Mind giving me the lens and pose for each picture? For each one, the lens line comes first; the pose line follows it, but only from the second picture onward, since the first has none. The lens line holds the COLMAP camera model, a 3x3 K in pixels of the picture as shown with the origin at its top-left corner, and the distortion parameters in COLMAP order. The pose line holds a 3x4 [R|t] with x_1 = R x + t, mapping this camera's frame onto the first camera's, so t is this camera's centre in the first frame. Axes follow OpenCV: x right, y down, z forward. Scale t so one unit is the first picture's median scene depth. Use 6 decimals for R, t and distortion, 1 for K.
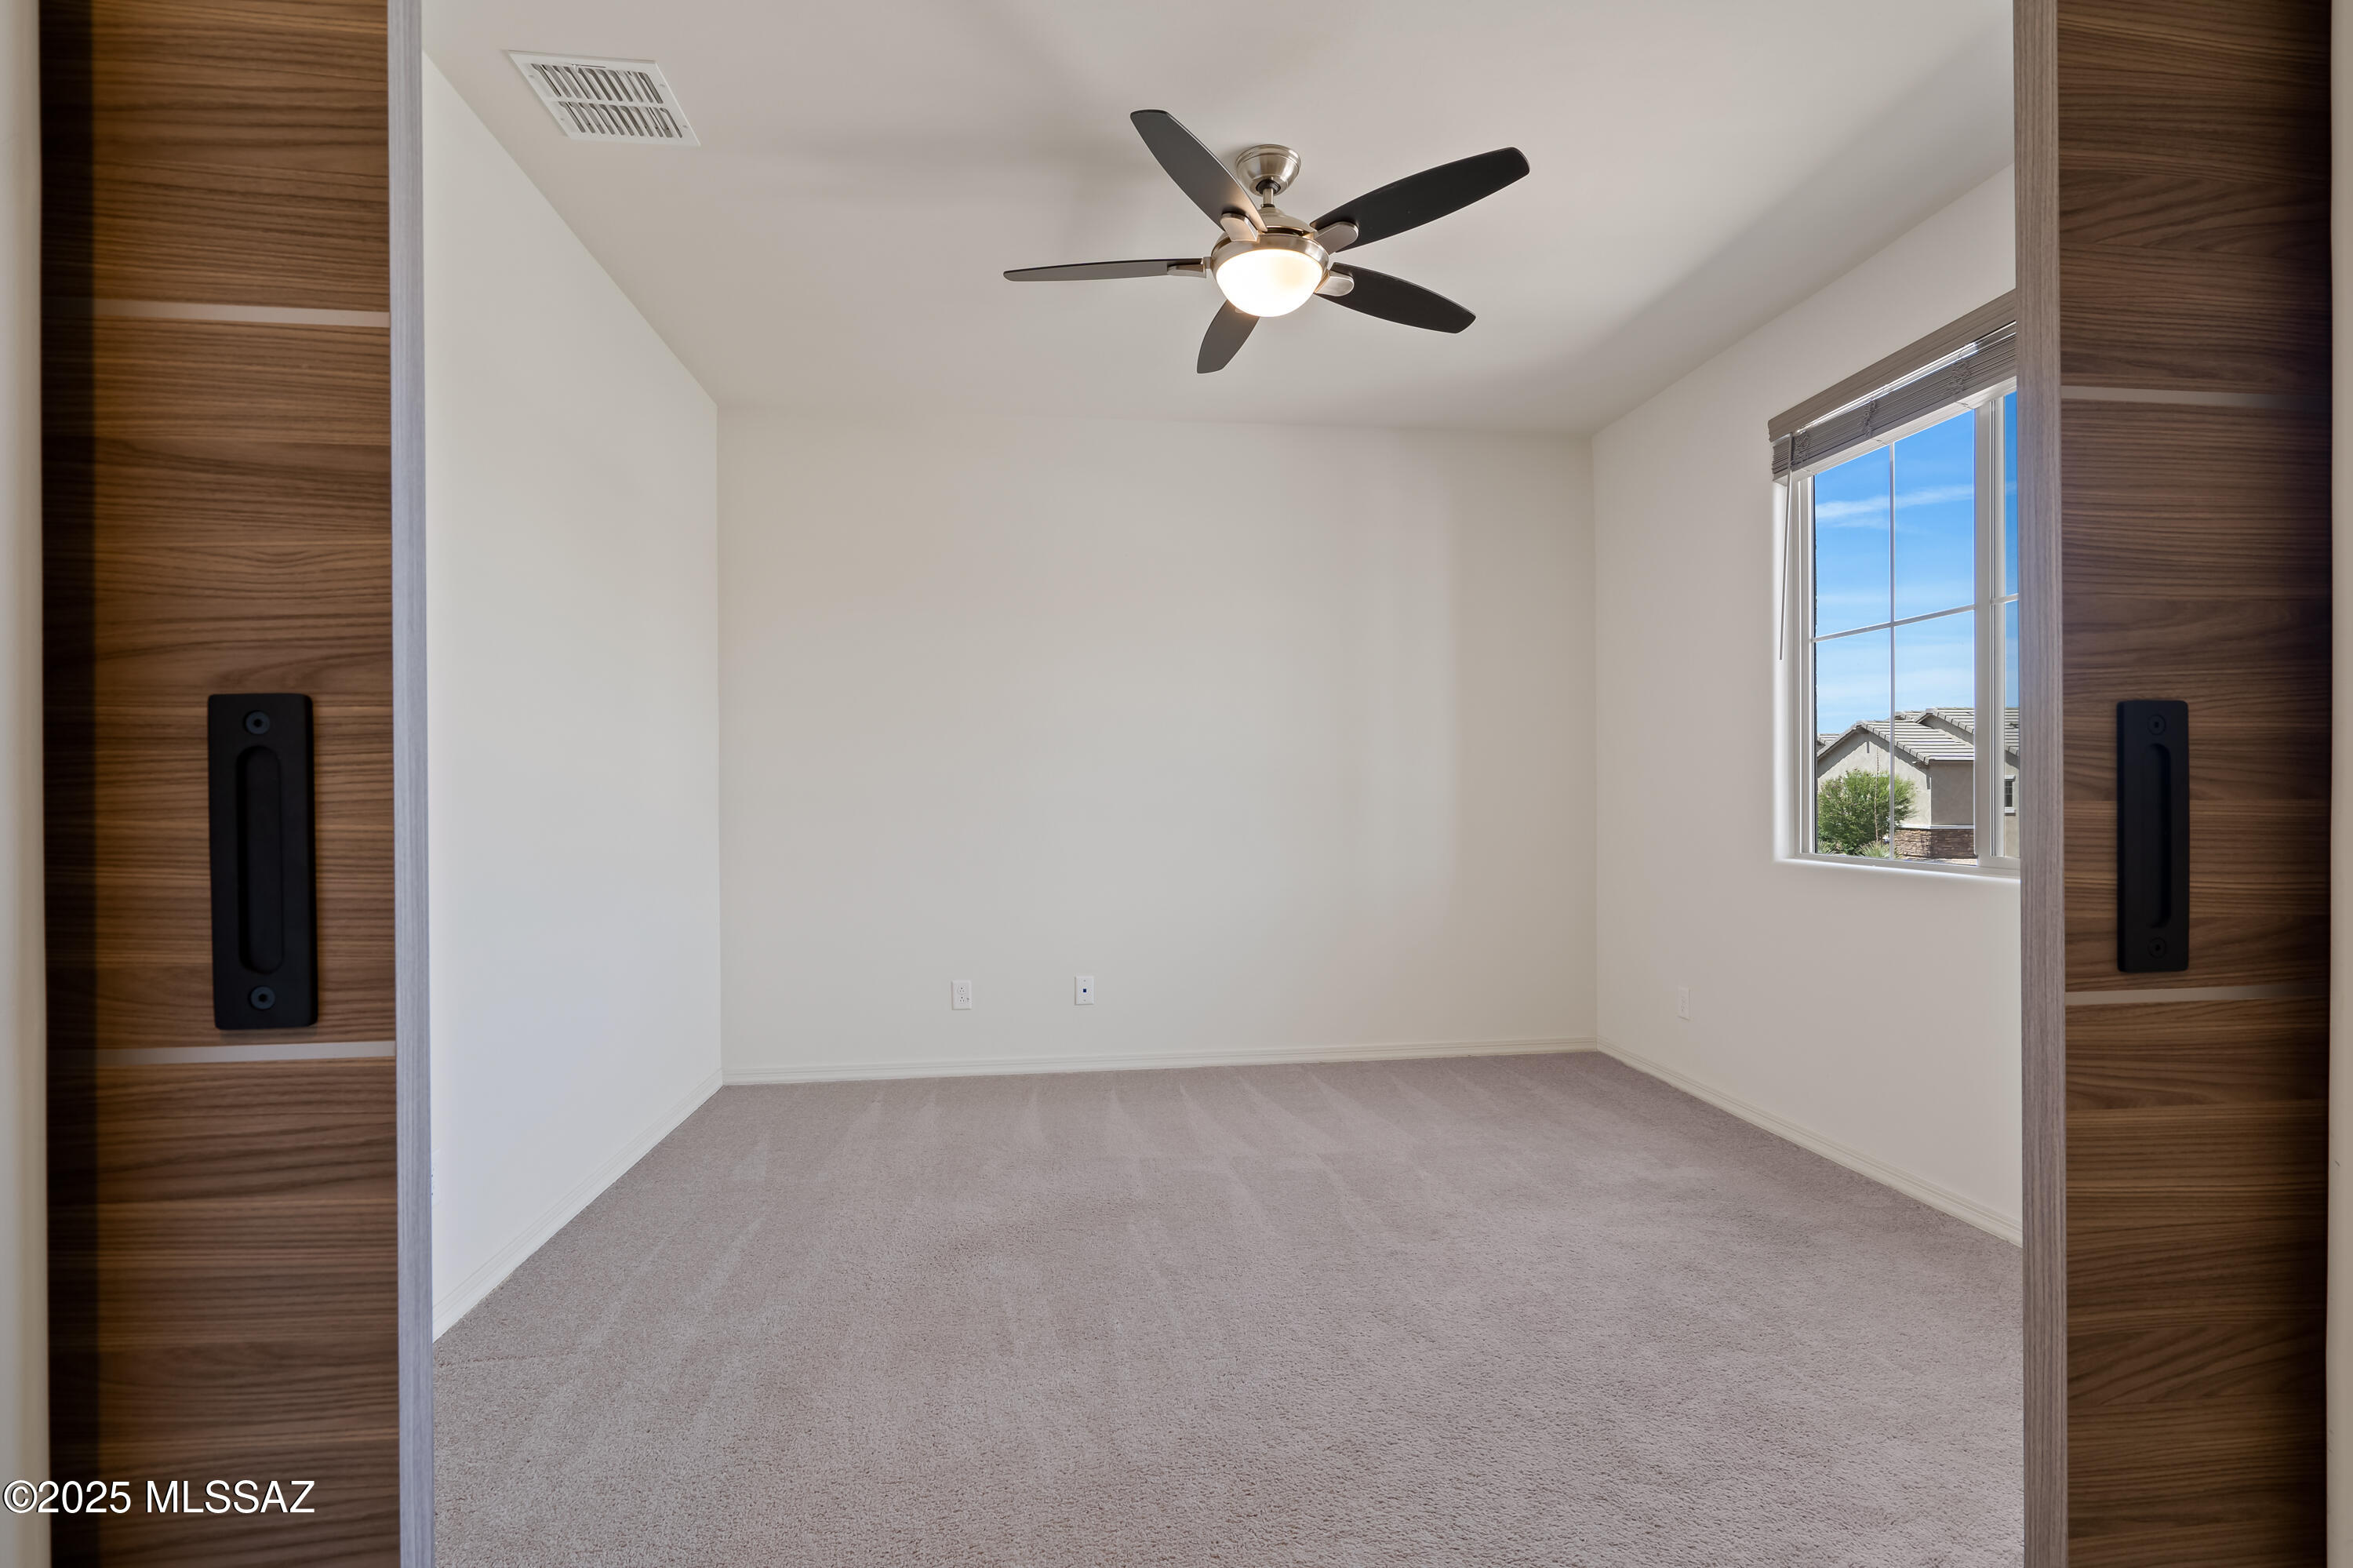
lens RADIAL K [[1095.0, 0, 1211.9], [0, 1095.0, 804.4], [0, 0, 1]] dist [-0.002440, 0.001424]
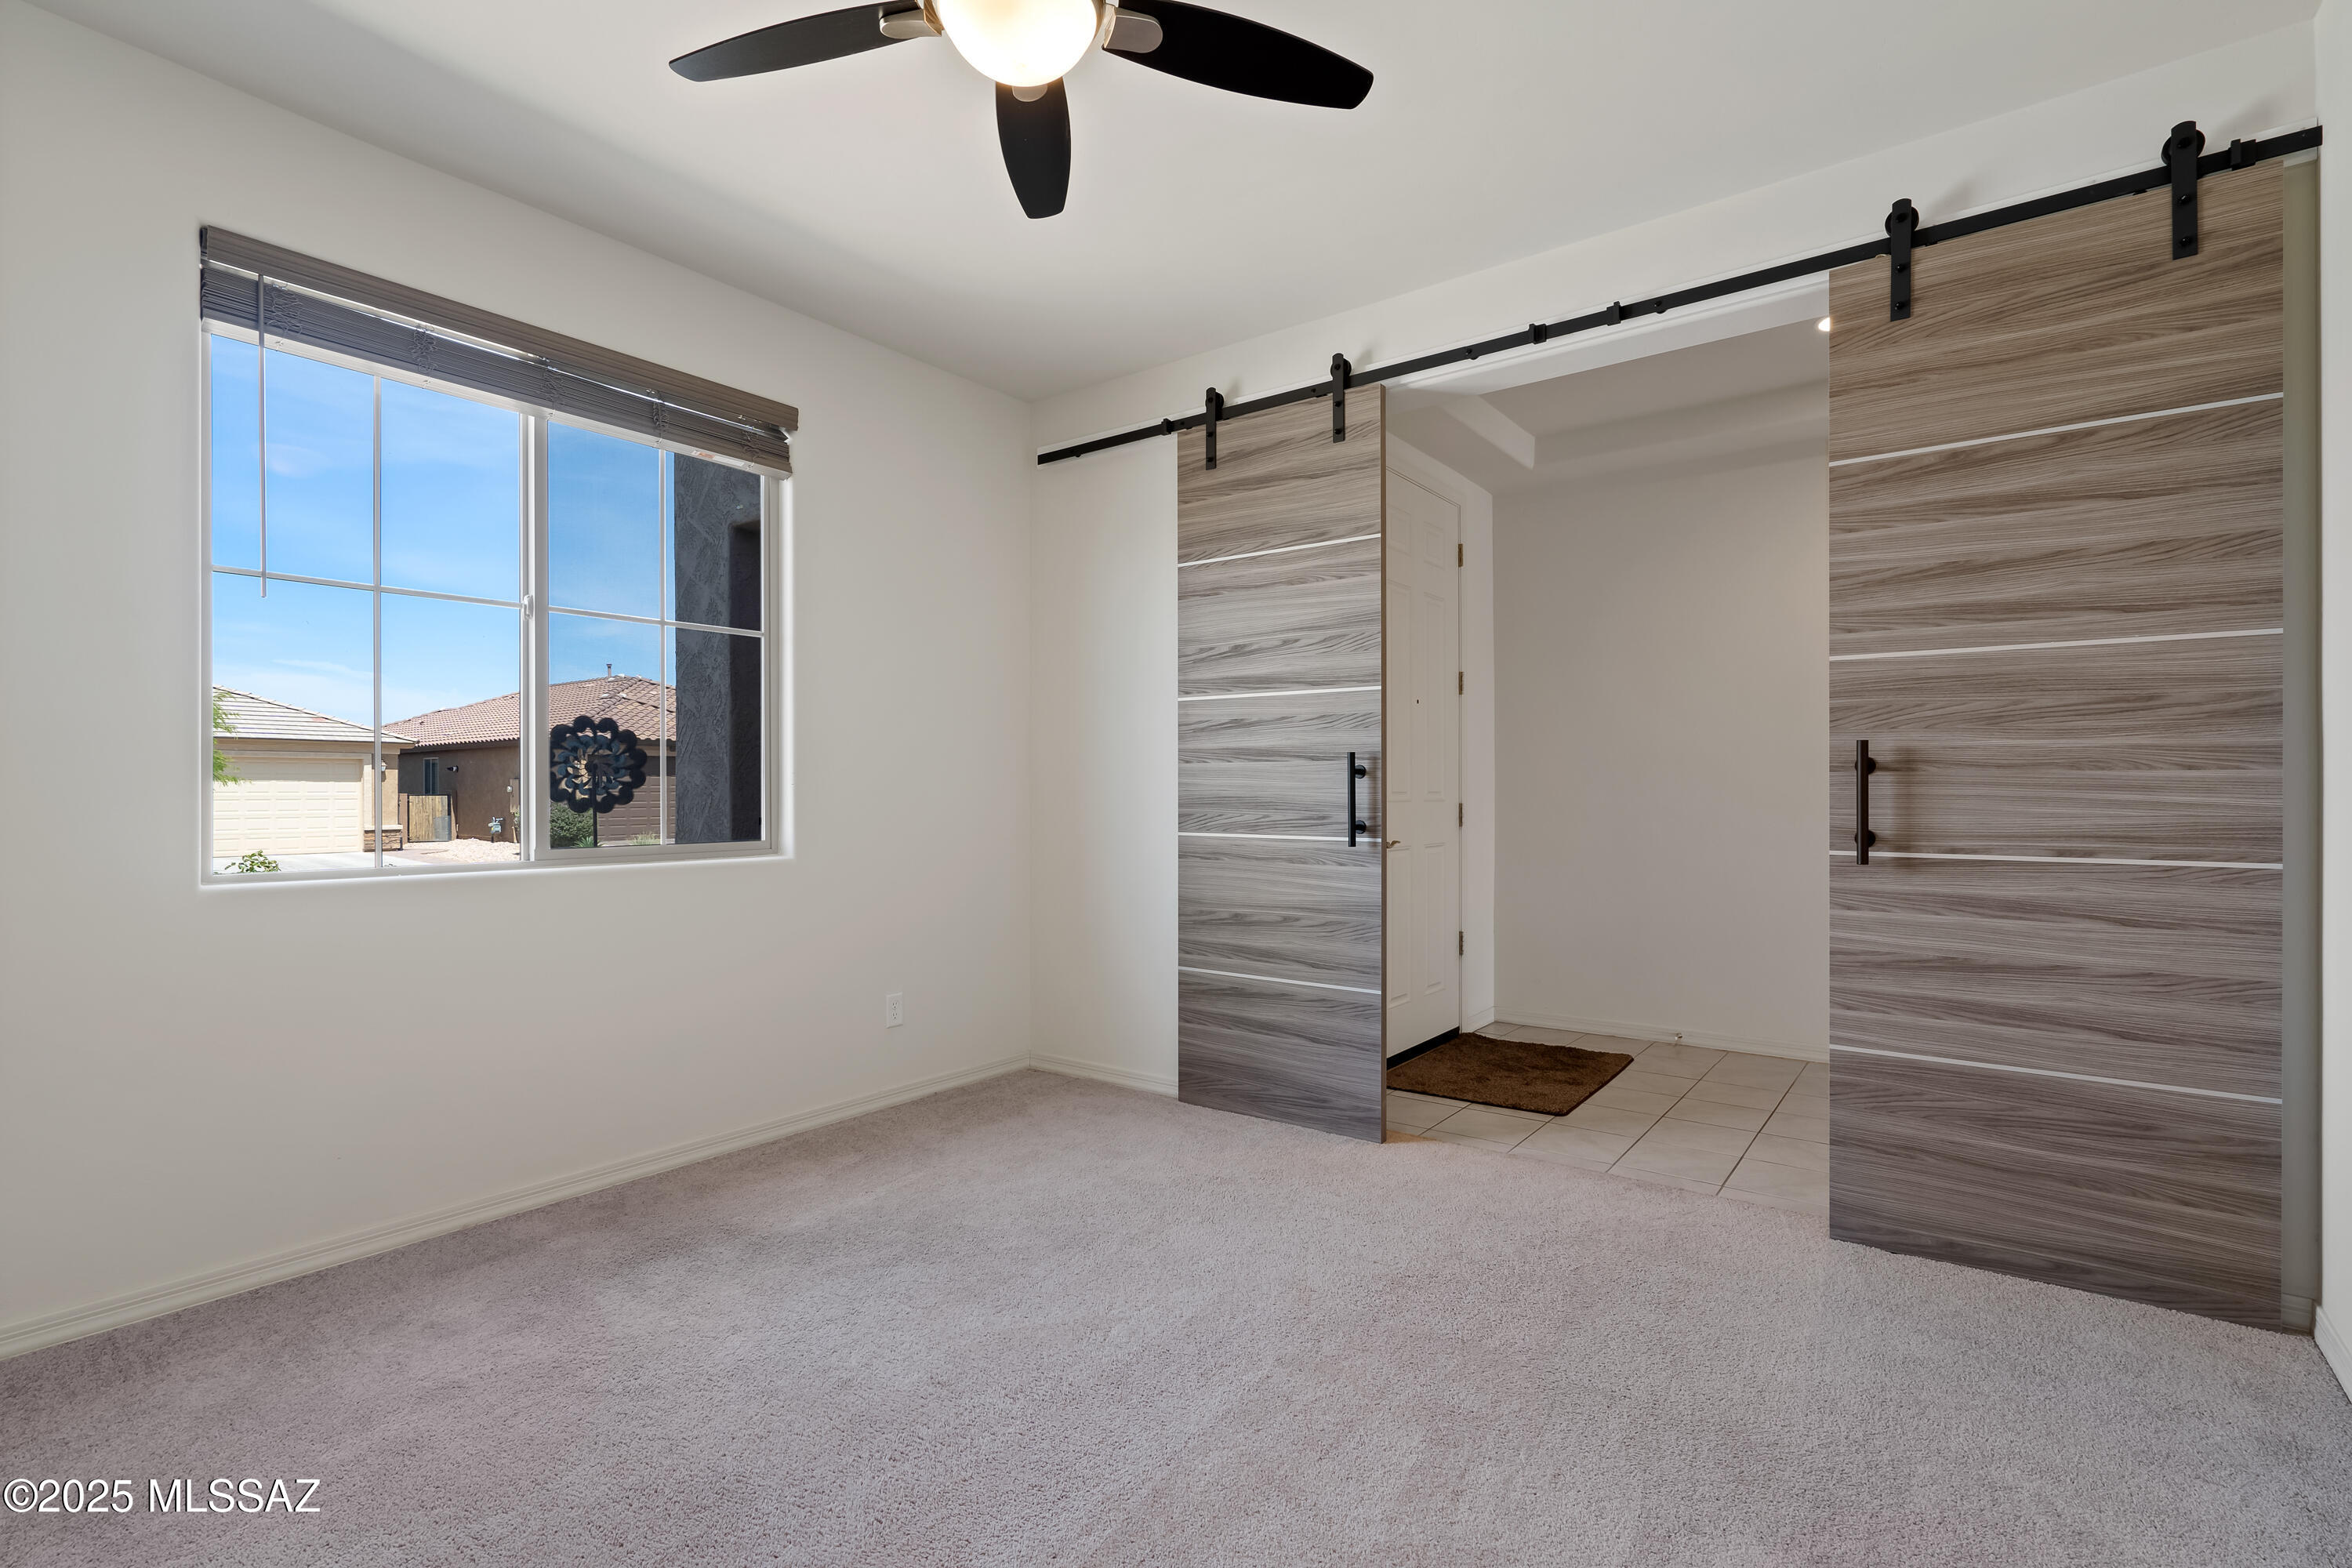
lens RADIAL K [[1094.5, 0, 1163.3], [0, 1094.5, 785.7], [0, 0, 1]] dist [-0.002440, 0.001424]
pose [[-0.708359, 0.017342, 0.705639, -0.408441], [0.012003, 0.999850, -0.012523, 0.004920], [-0.705750, -0.000401, -0.708460, 1.196243]]
